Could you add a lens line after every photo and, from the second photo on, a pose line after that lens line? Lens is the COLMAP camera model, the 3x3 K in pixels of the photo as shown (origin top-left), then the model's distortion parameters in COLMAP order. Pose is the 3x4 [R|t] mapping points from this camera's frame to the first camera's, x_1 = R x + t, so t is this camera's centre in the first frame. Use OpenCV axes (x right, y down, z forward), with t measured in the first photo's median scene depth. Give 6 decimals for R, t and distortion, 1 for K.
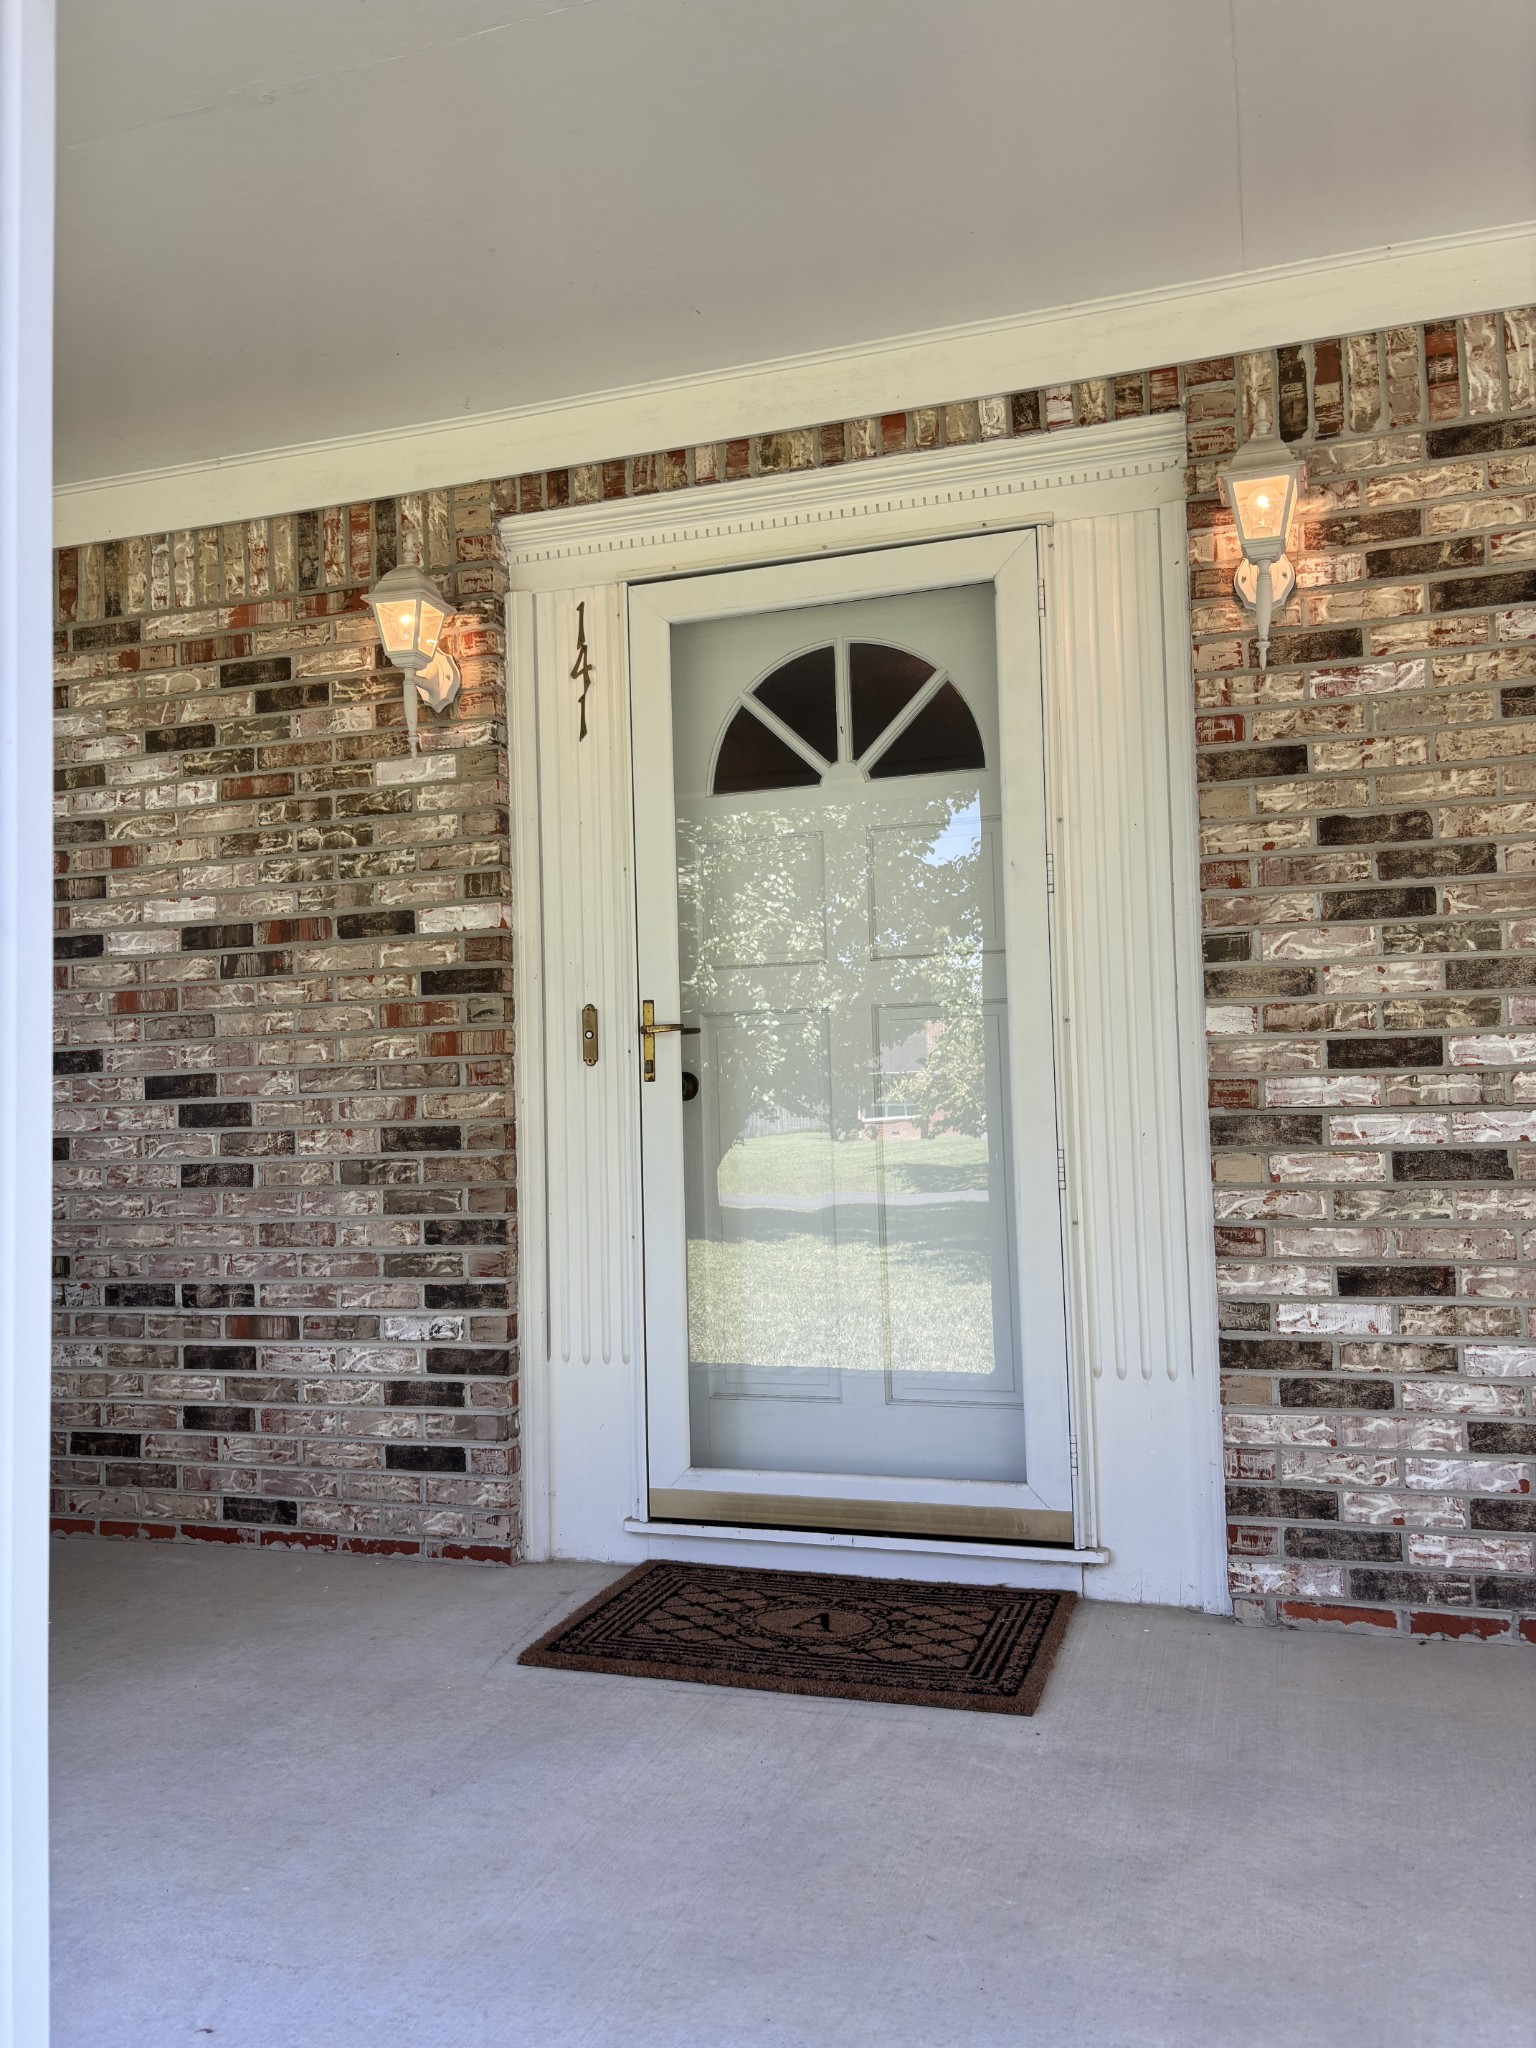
lens RADIAL K [[1554.4, 0, 768.0], [0, 1554.4, 1034.5], [0, 0, 1]] dist [0.031350, -0.033747]
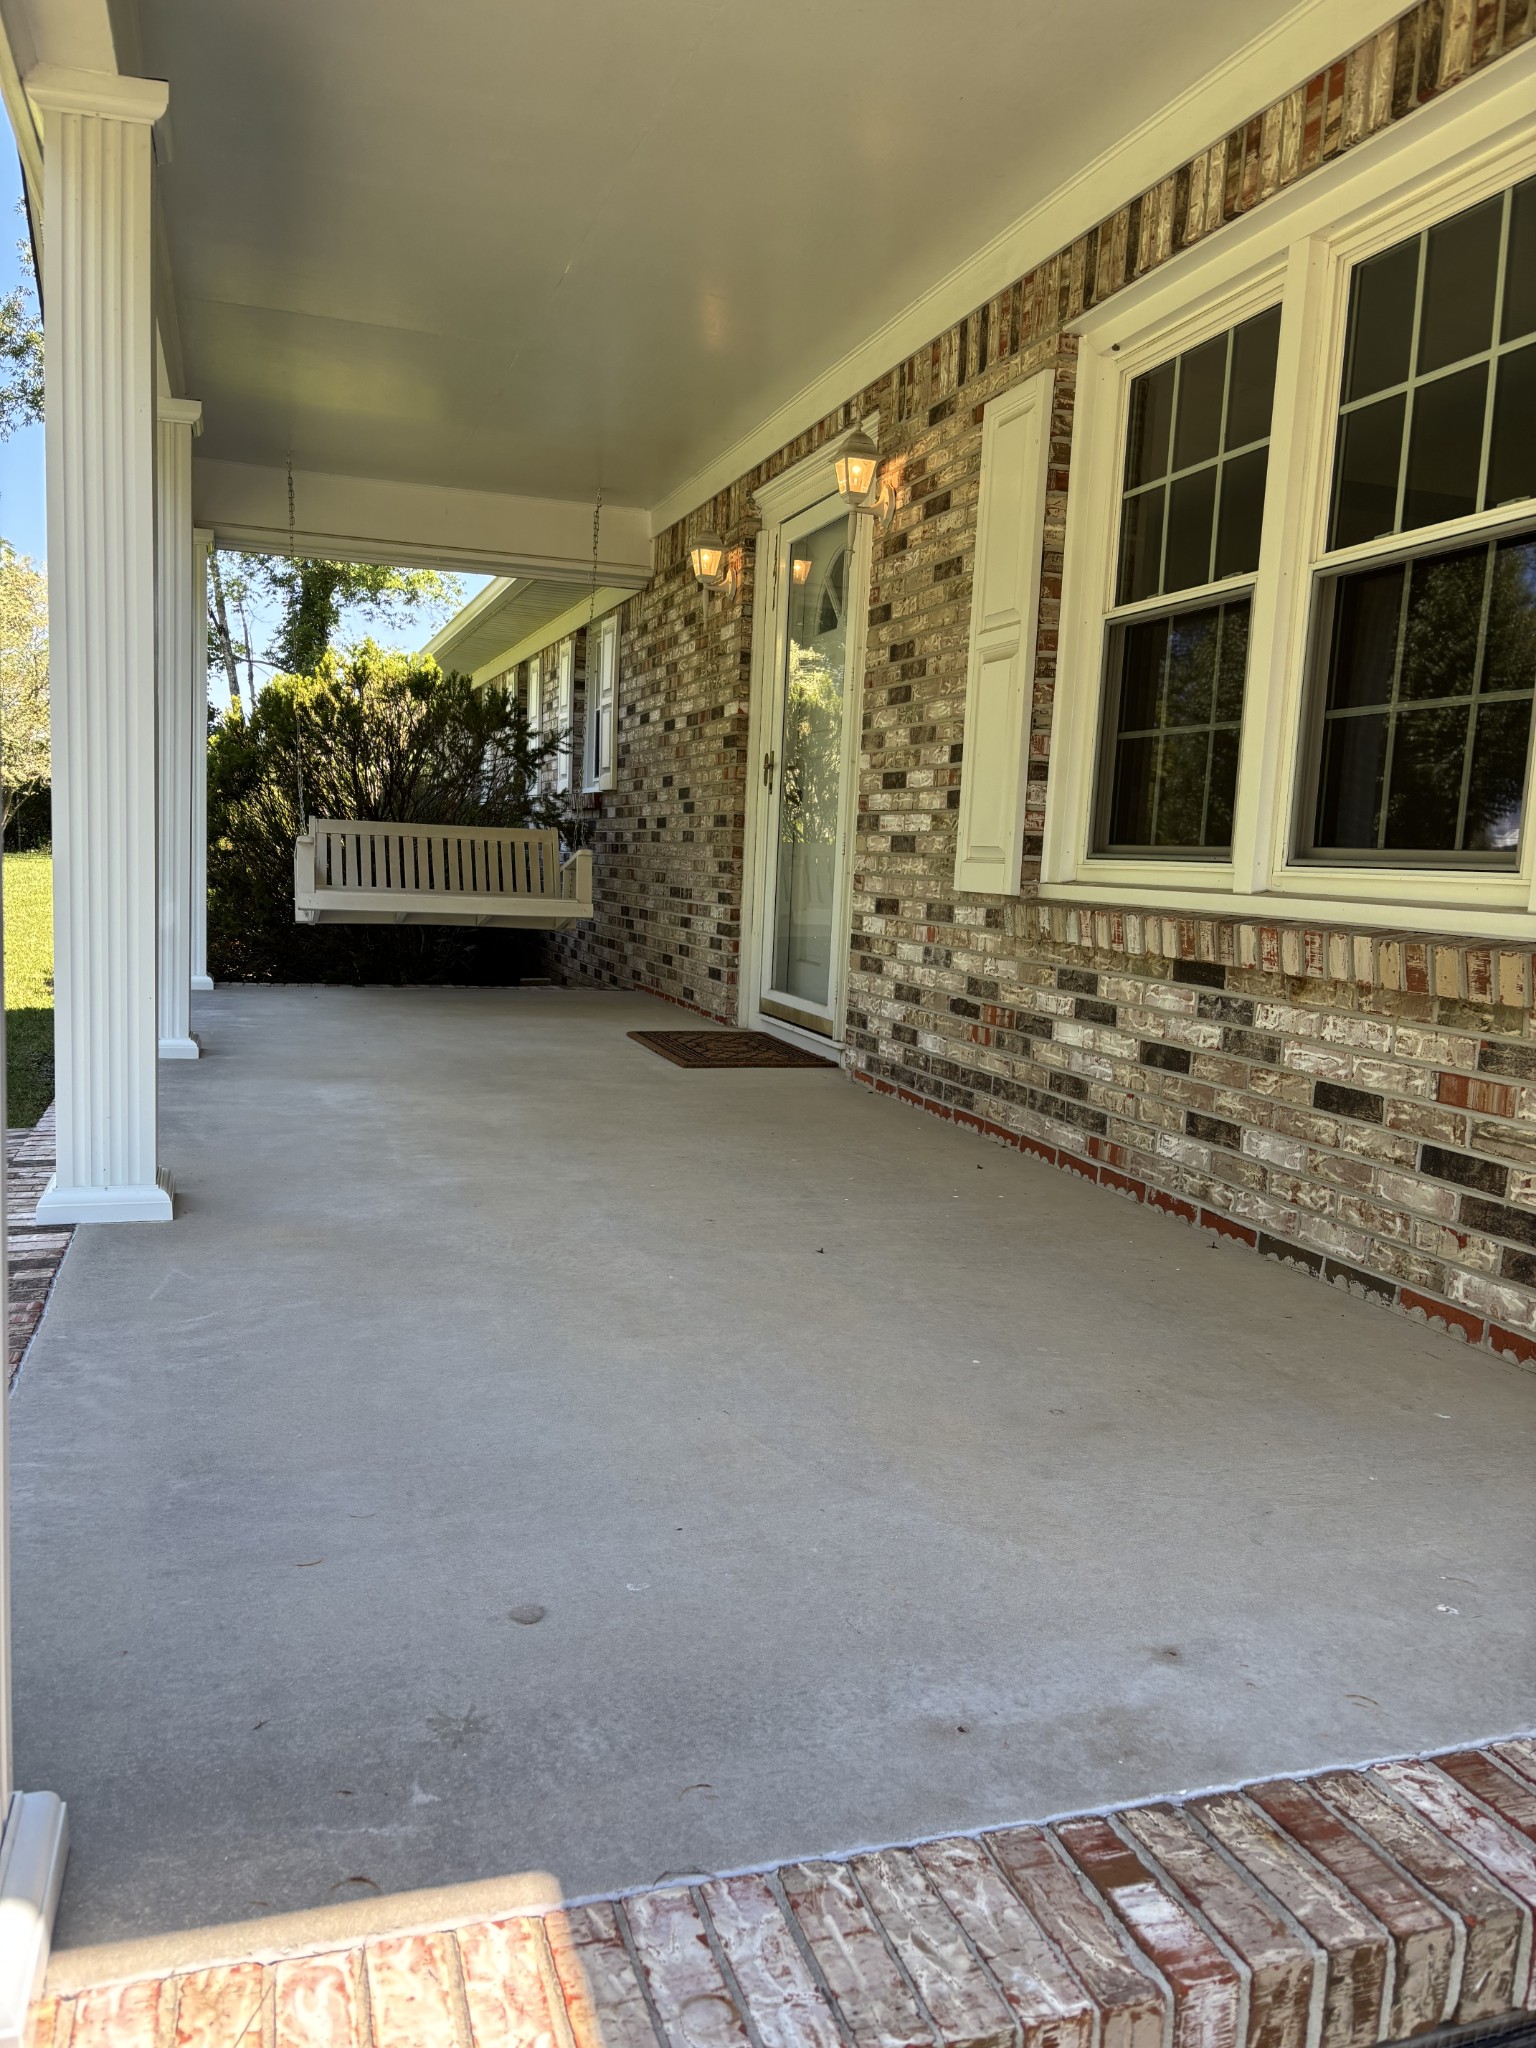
lens RADIAL K [[1554.4, 0, 765.7], [0, 1554.4, 1029.6], [0, 0, 1]] dist [0.031350, -0.033747]
pose [[0.583816, 0.139515, -0.799809, 1.734855], [-0.001905, 0.985357, 0.170491, -0.010621], [0.811884, -0.098012, 0.575533, -0.179473]]
